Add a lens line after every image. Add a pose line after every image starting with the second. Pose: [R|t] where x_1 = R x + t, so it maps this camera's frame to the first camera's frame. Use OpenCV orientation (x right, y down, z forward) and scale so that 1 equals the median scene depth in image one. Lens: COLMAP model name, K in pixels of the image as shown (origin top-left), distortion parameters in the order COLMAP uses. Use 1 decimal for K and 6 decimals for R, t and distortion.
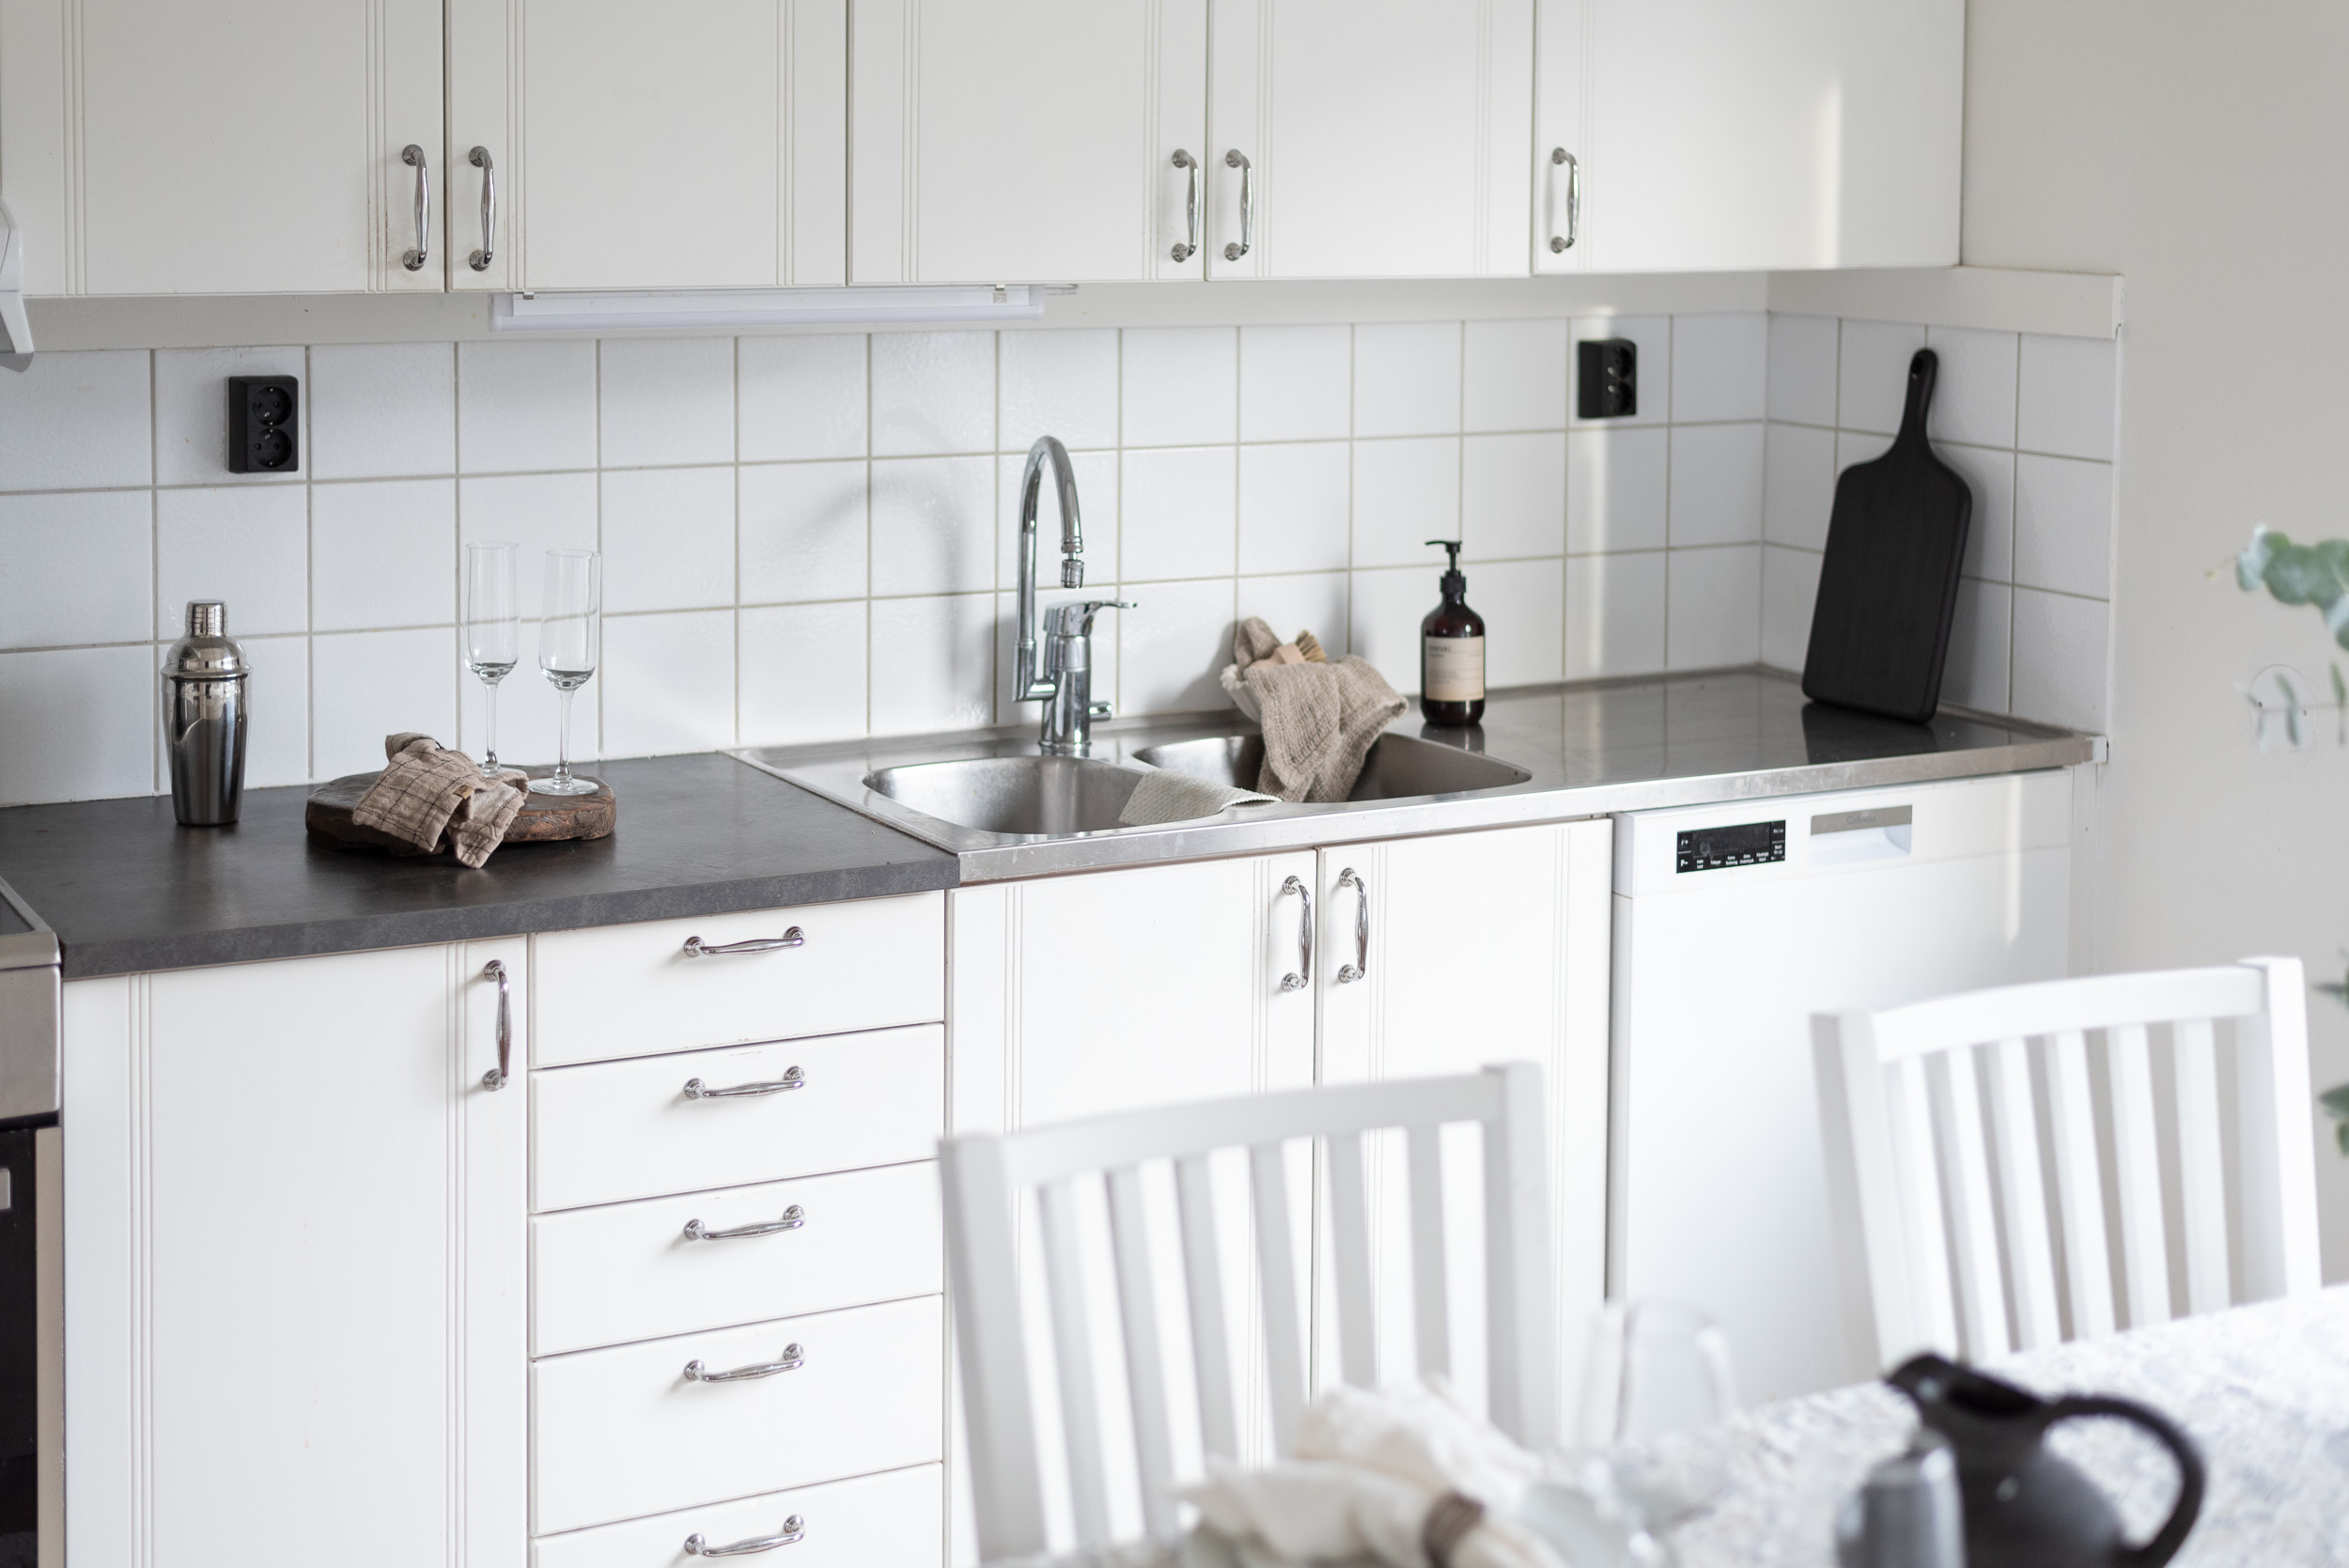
lens RADIAL K [[3468.8, 0, 1082.7], [0, 3468.8, 351.1], [0, 0, 1]] dist [0.011275, 0.033818]
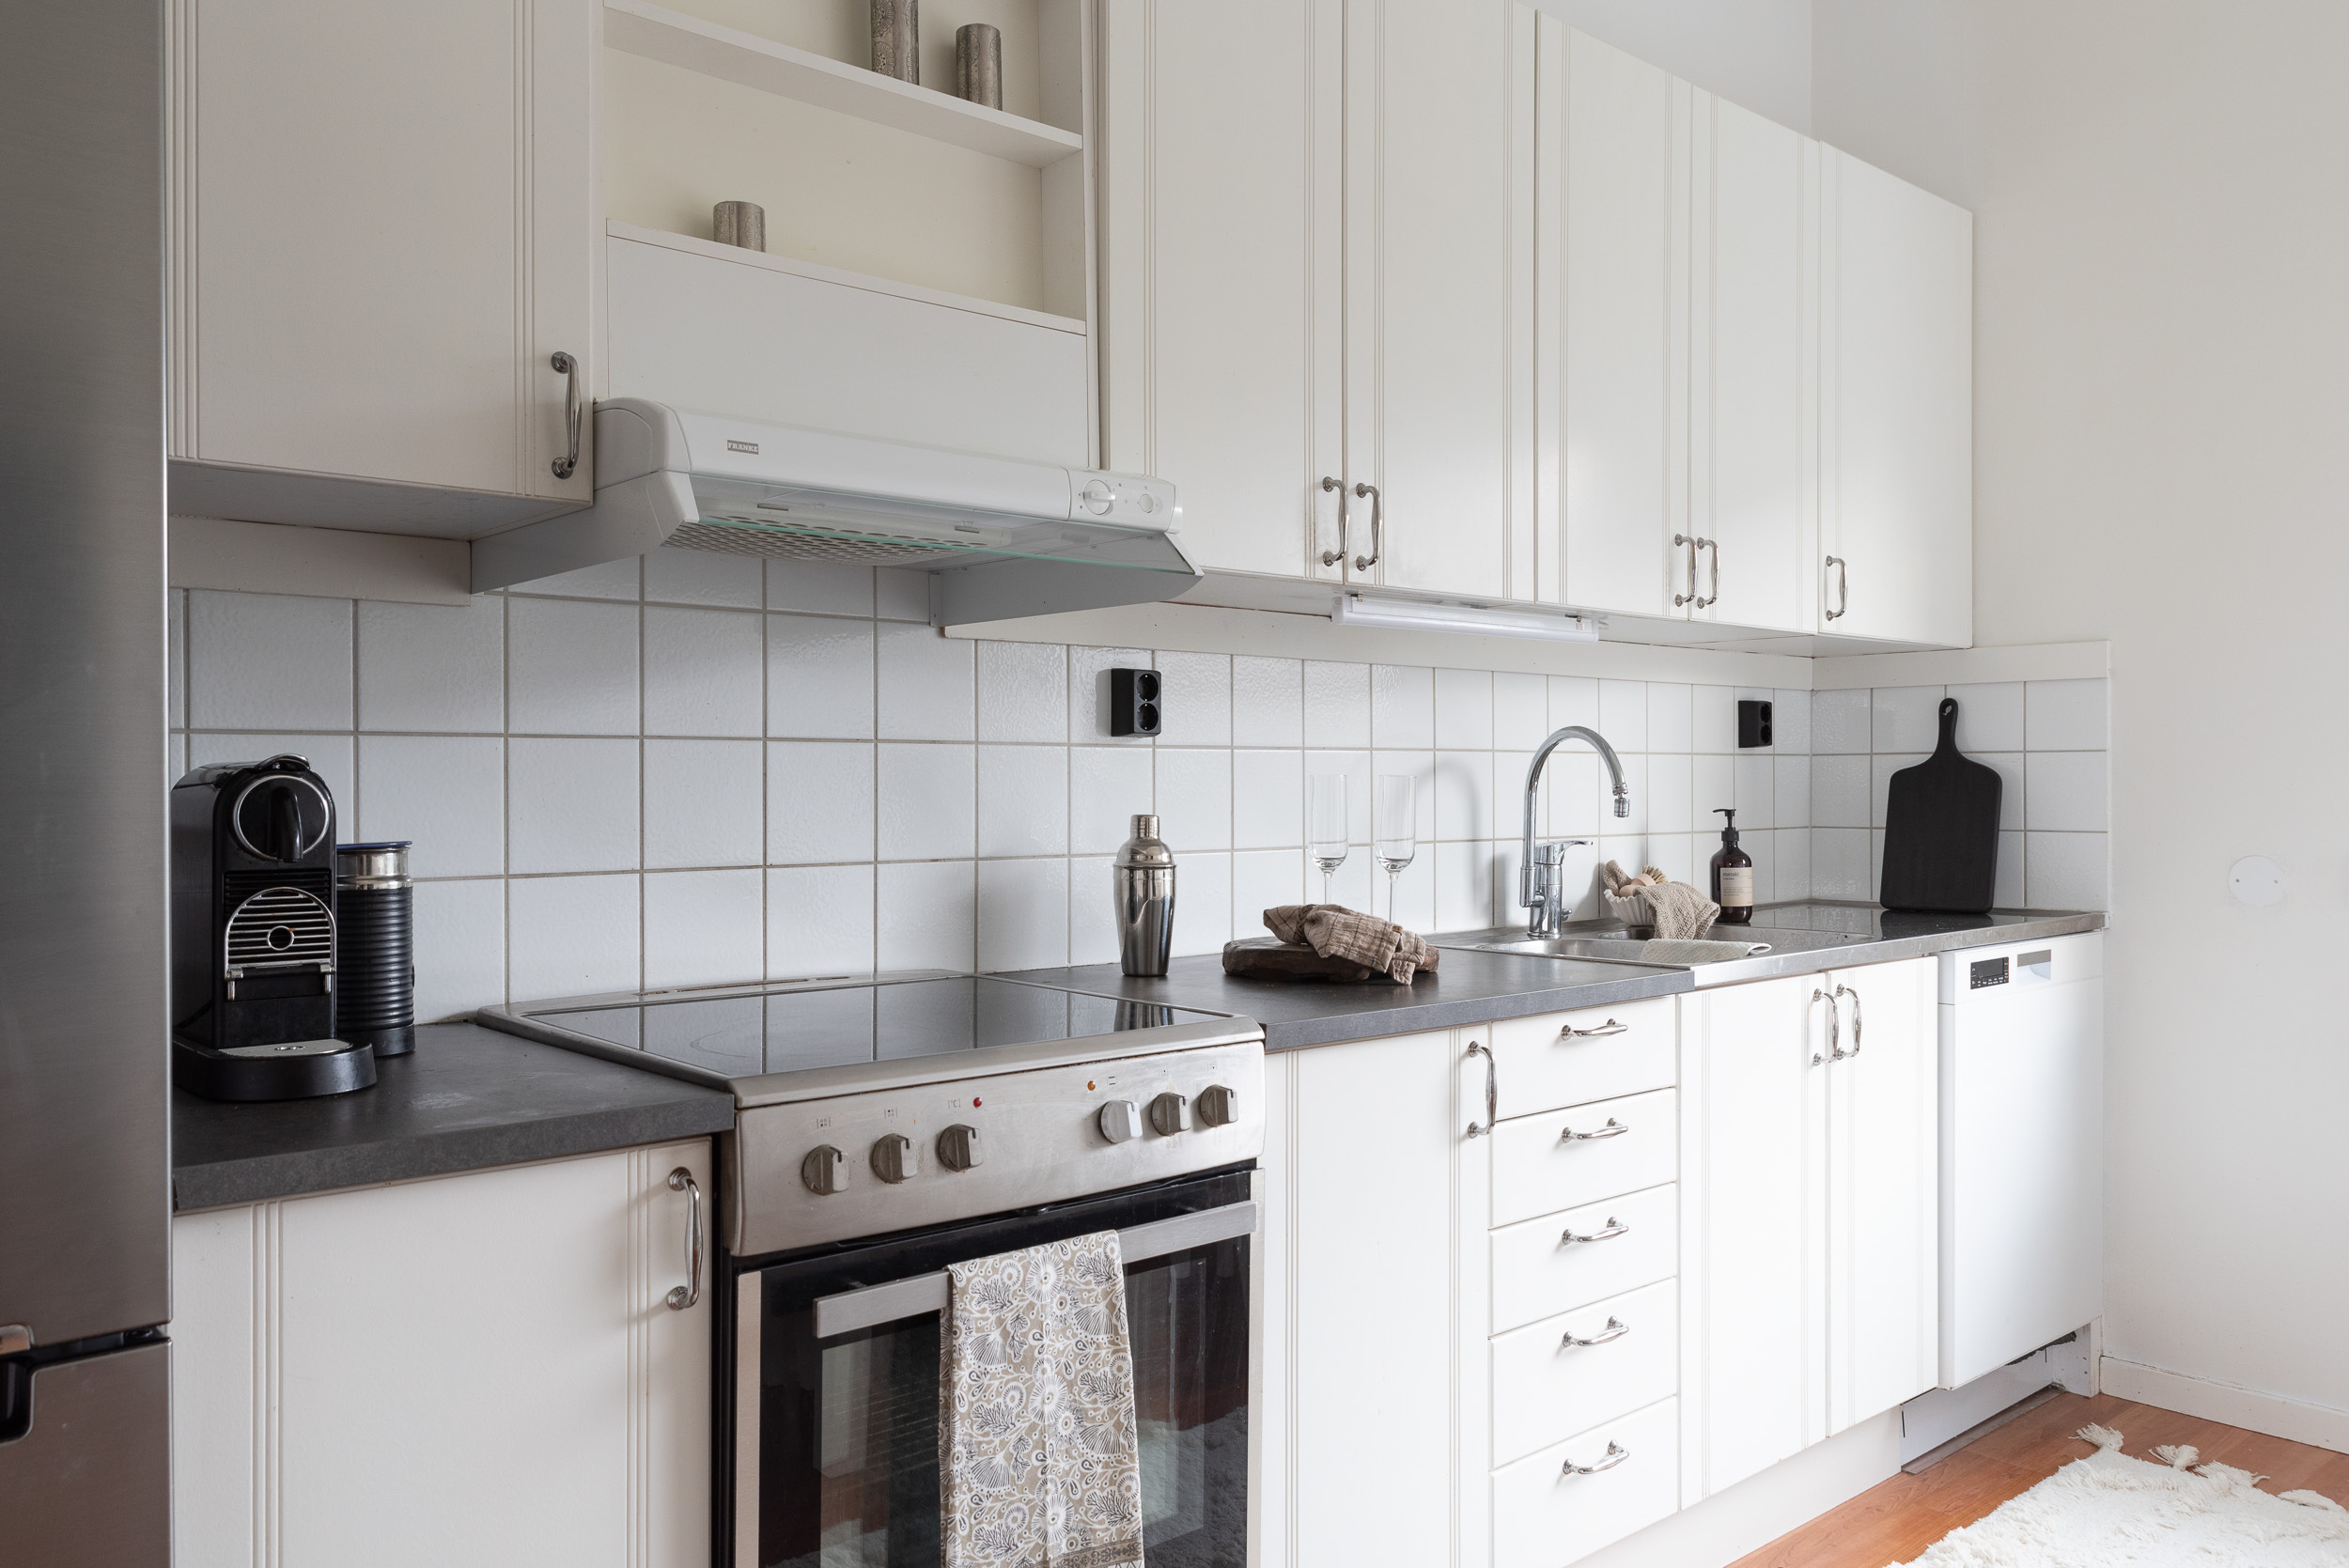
lens RADIAL K [[1731.1, 0, 1174.5], [0, 1731.1, 784.0], [0, 0, 1]] dist [0.000463, 0.000422]
pose [[0.972084, -0.009977, 0.234421, -0.374514], [0.024628, 0.997915, -0.059653, 0.094421], [-0.233337, 0.063761, 0.970303, 0.301569]]
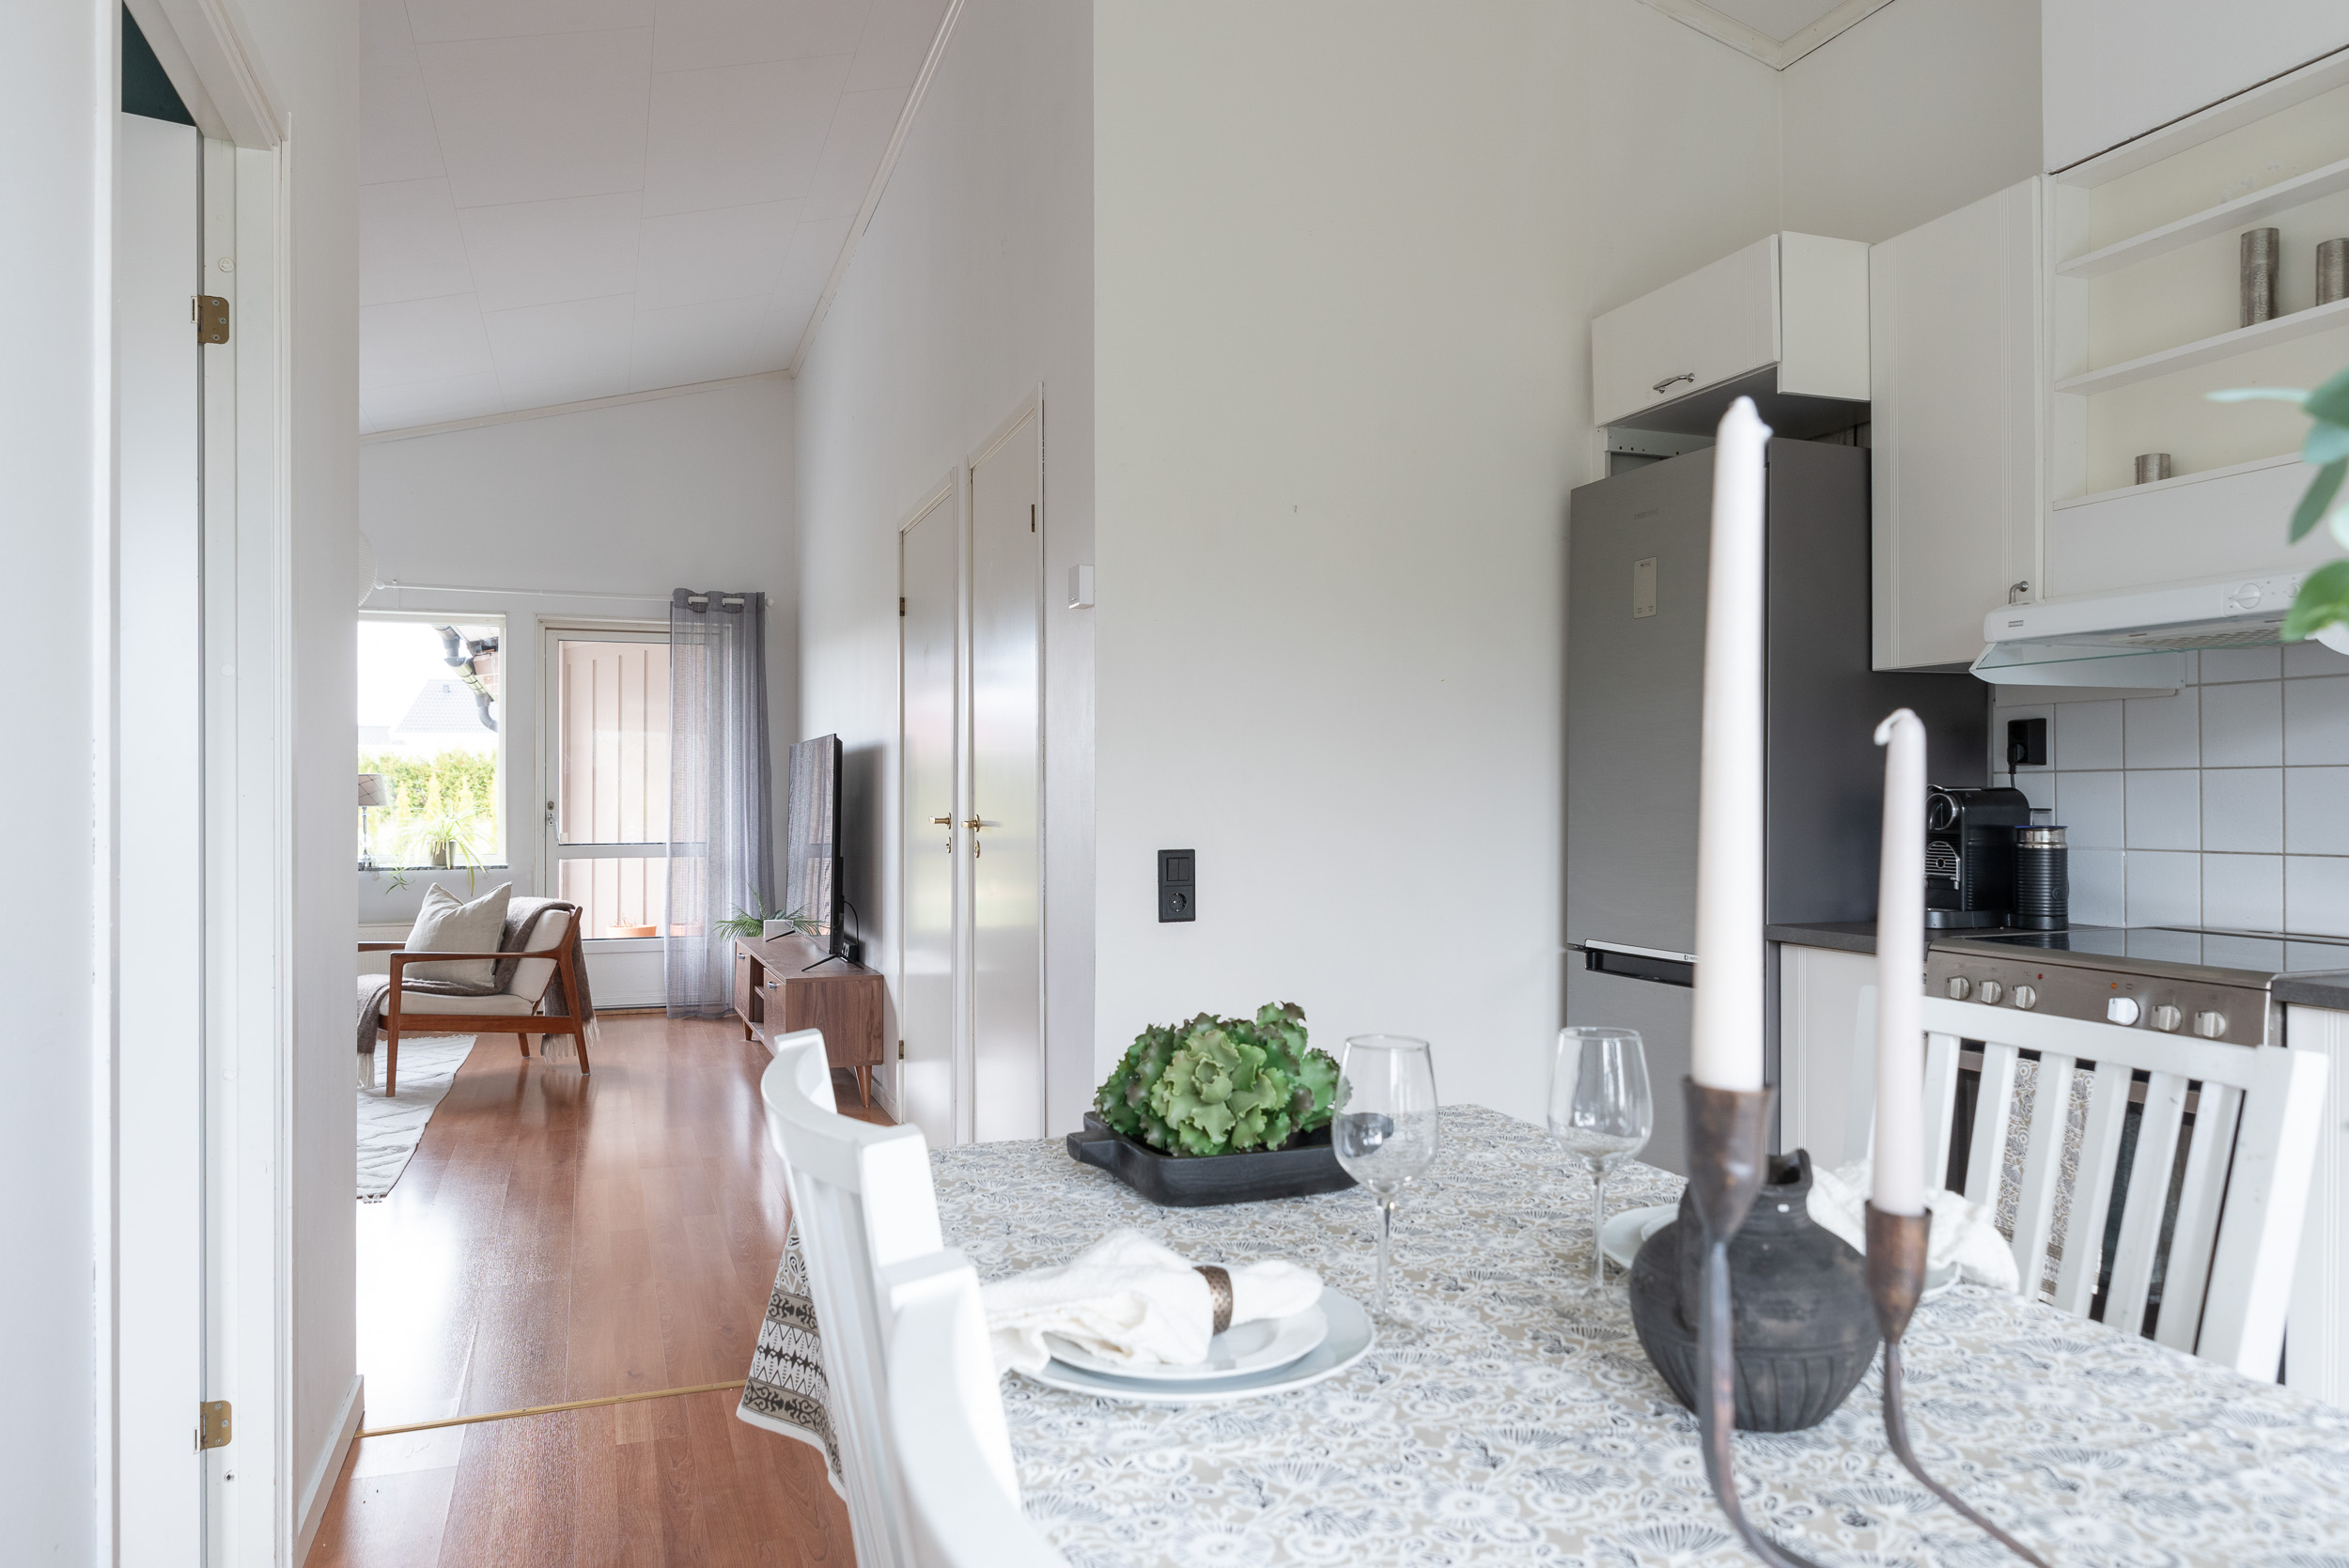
lens RADIAL K [[1606.4, 0, 1174.5], [0, 1606.4, 784.0], [0, 0, 1]] dist [-0.005655, -0.009061]
pose [[-0.147874, -0.011478, -0.988940, 0.444150], [-0.062313, 0.998054, -0.002266, 0.086044], [0.987041, 0.061289, -0.148302, 0.460194]]
